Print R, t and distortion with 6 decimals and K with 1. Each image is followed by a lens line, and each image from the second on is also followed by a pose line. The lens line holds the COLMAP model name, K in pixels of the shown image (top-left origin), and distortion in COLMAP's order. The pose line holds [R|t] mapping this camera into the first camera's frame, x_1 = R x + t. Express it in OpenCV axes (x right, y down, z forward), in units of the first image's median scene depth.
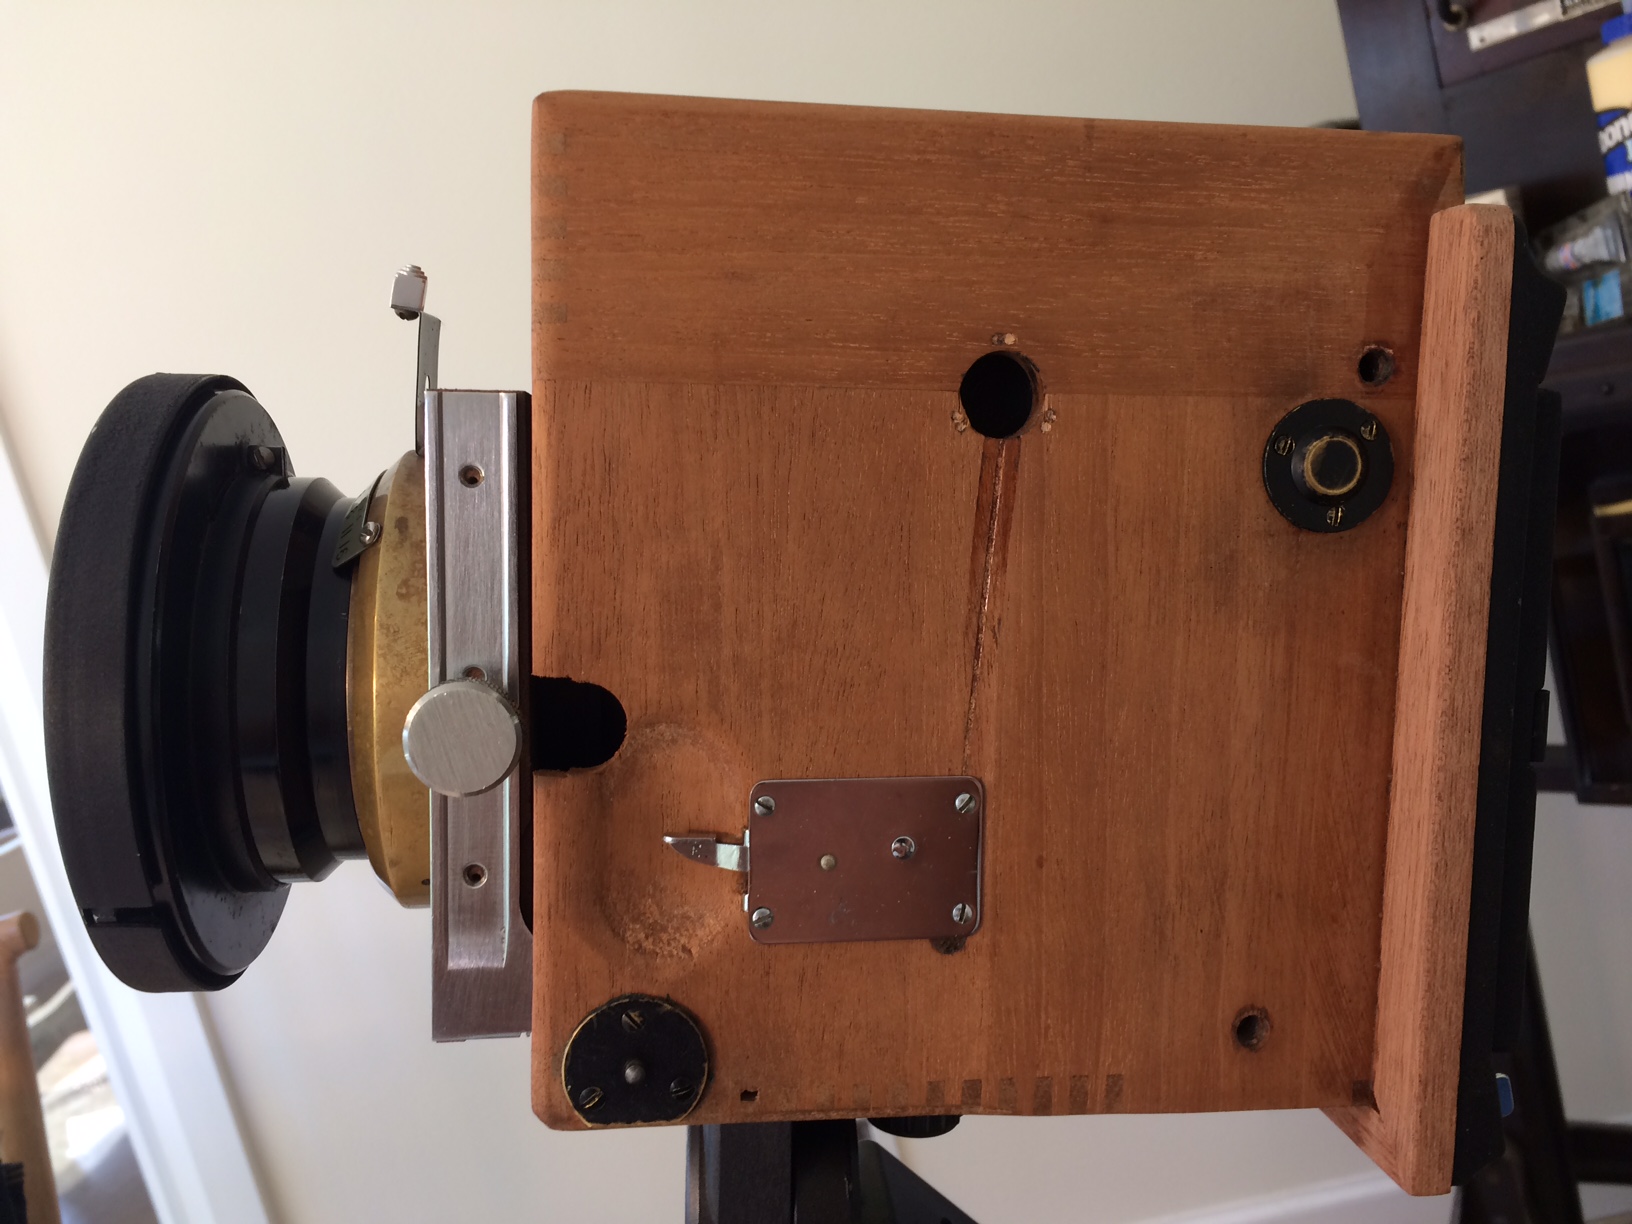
lens RADIAL K [[1422.2, 0, 820.6], [0, 1422.2, 604.2], [0, 0, 1]] dist [0.055300, -0.030318]
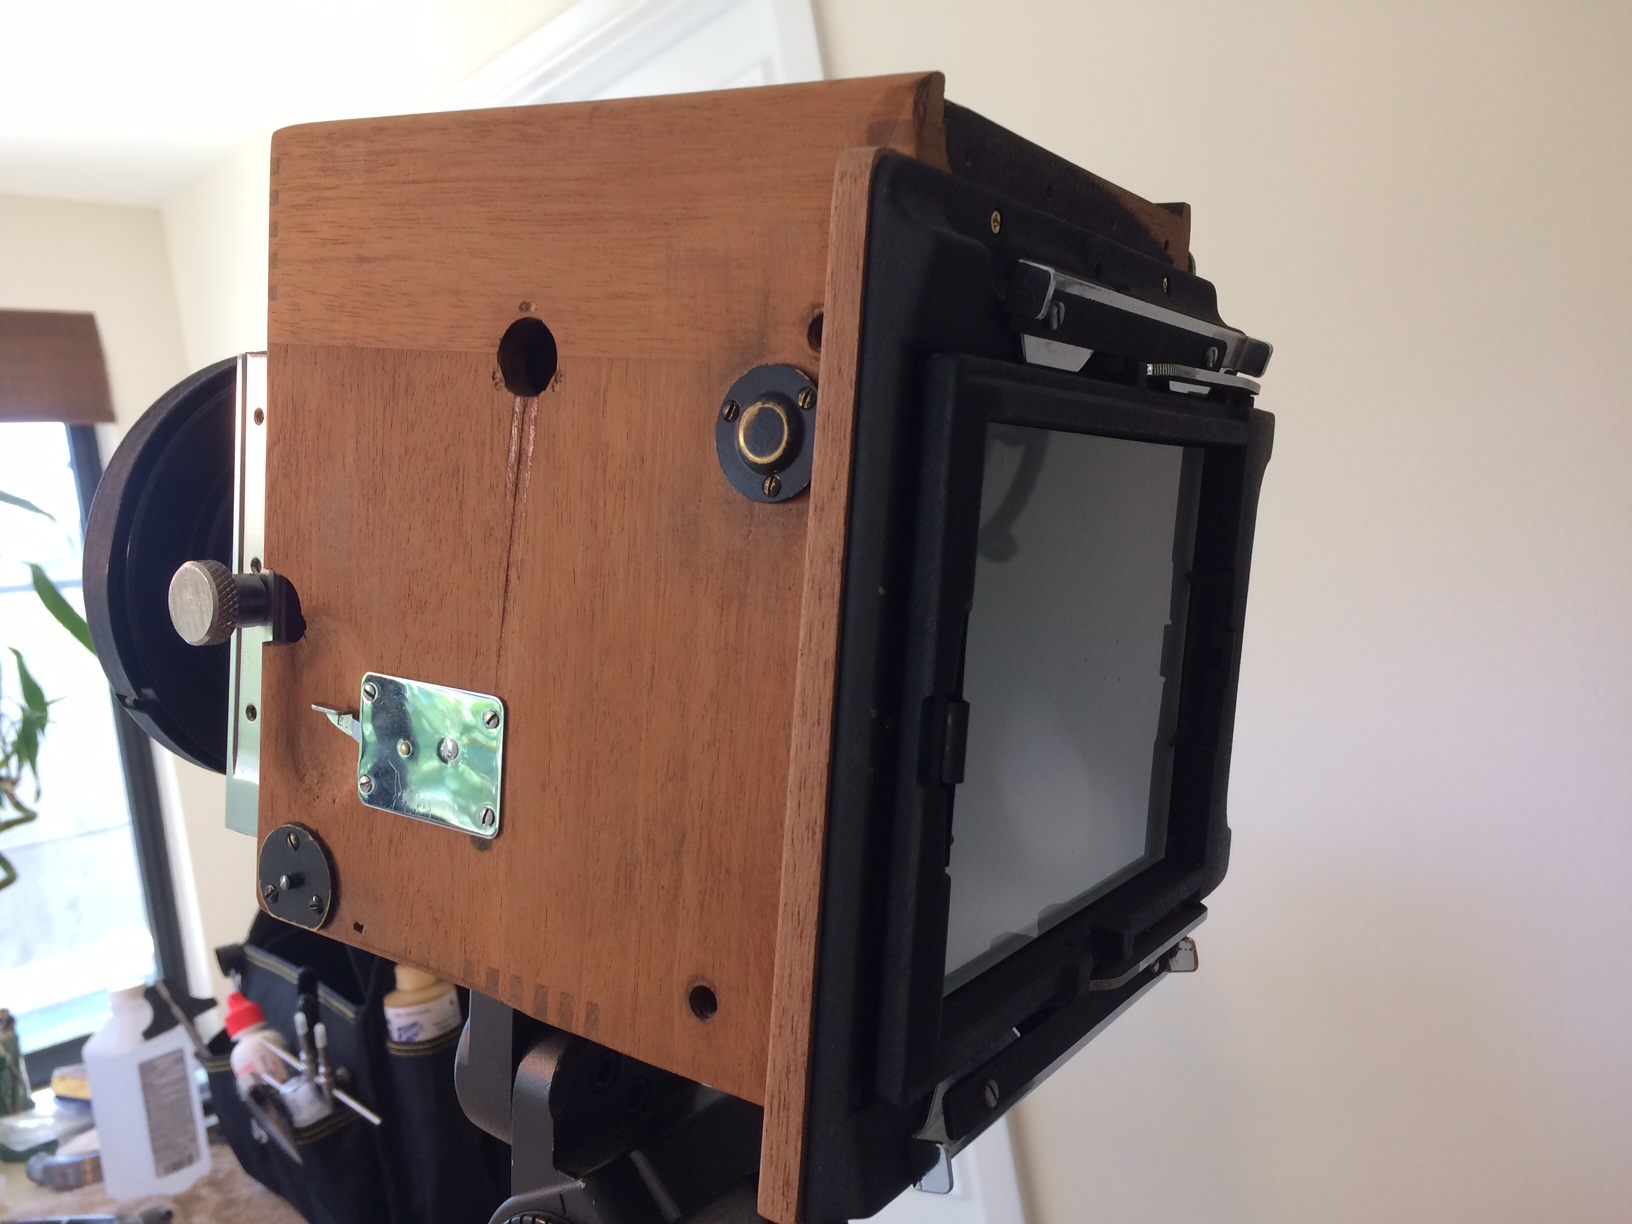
lens RADIAL K [[1422.2, 0, 819.5], [0, 1422.2, 606.5], [0, 0, 1]] dist [0.055300, -0.030318]
pose [[0.762357, 0.109964, -0.637746, 1.015673], [-0.114567, 0.992825, 0.034236, -0.017771], [0.636935, 0.046965, 0.769485, 0.294048]]
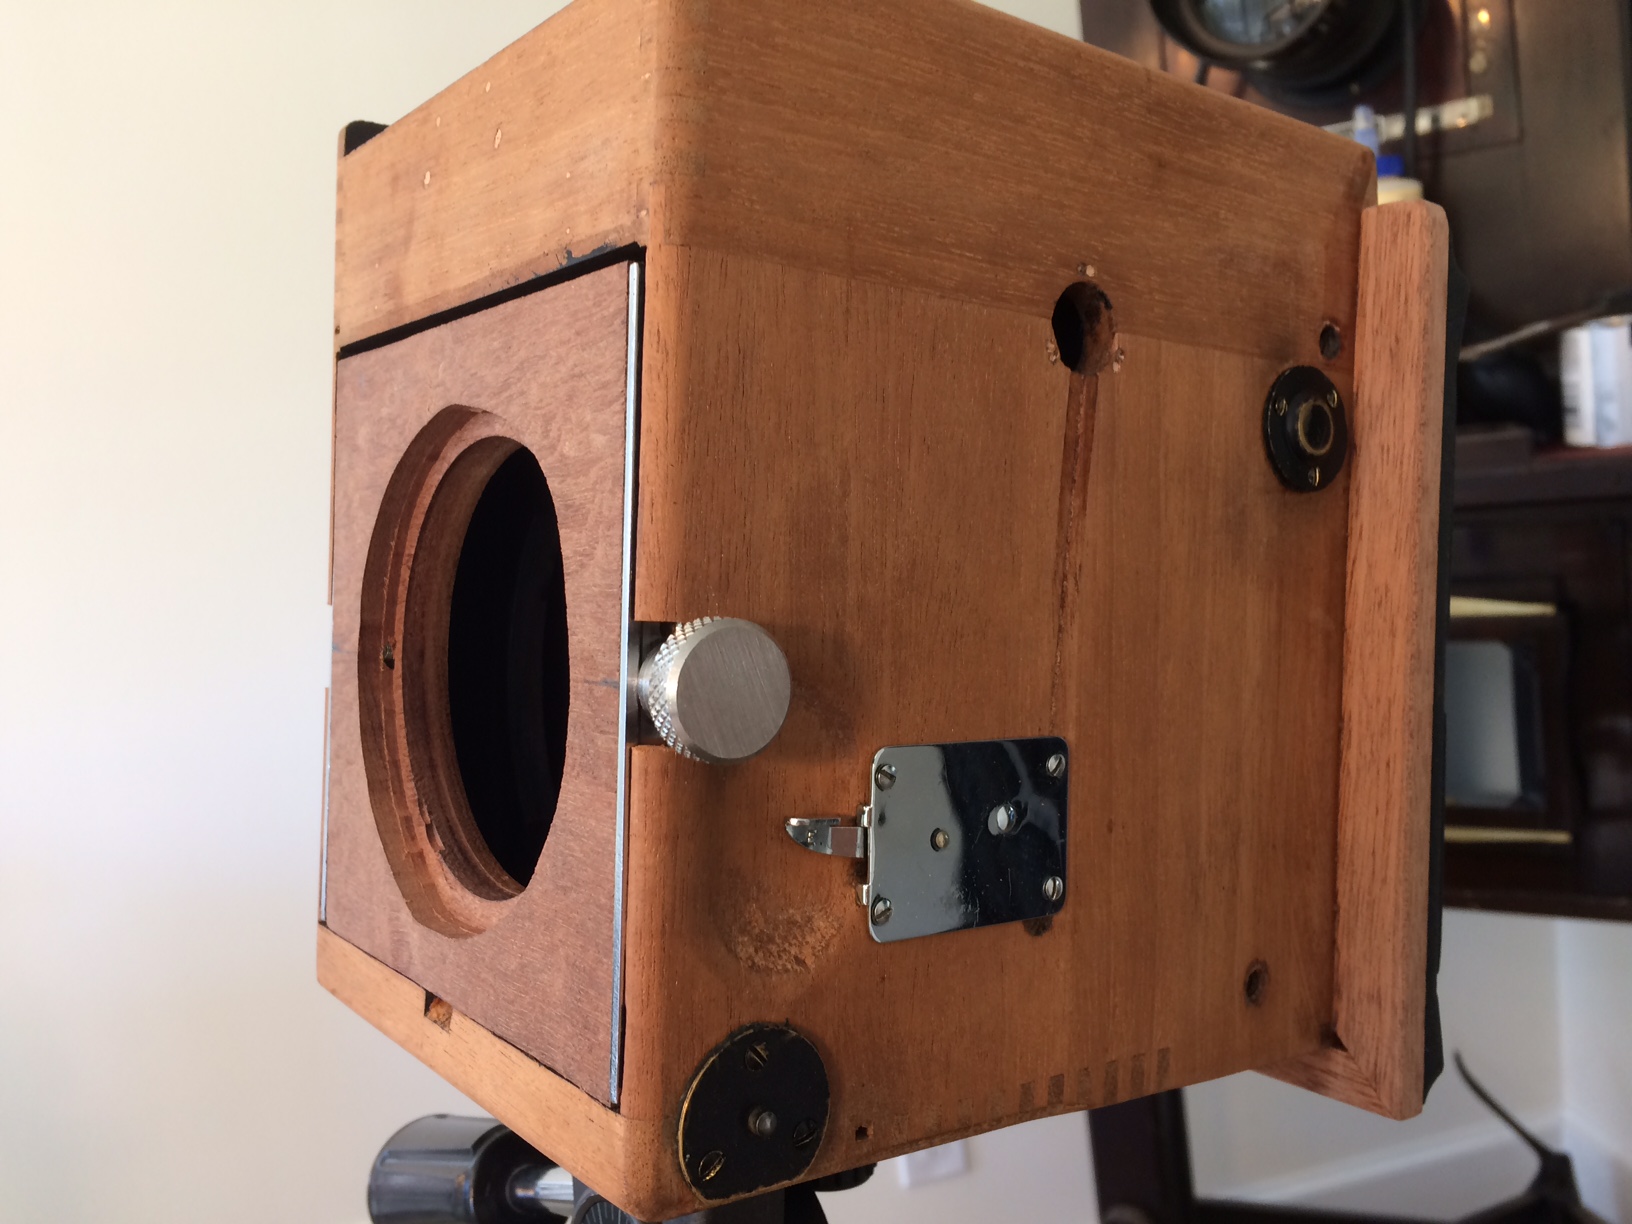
lens RADIAL K [[1422.2, 0, 818.4], [0, 1422.2, 606.3], [0, 0, 1]] dist [0.055300, -0.030318]
pose [[0.873575, 0.002988, 0.486680, -0.482639], [0.035798, 0.996878, -0.070377, 0.097210], [-0.485371, 0.078902, 0.870741, 0.267176]]
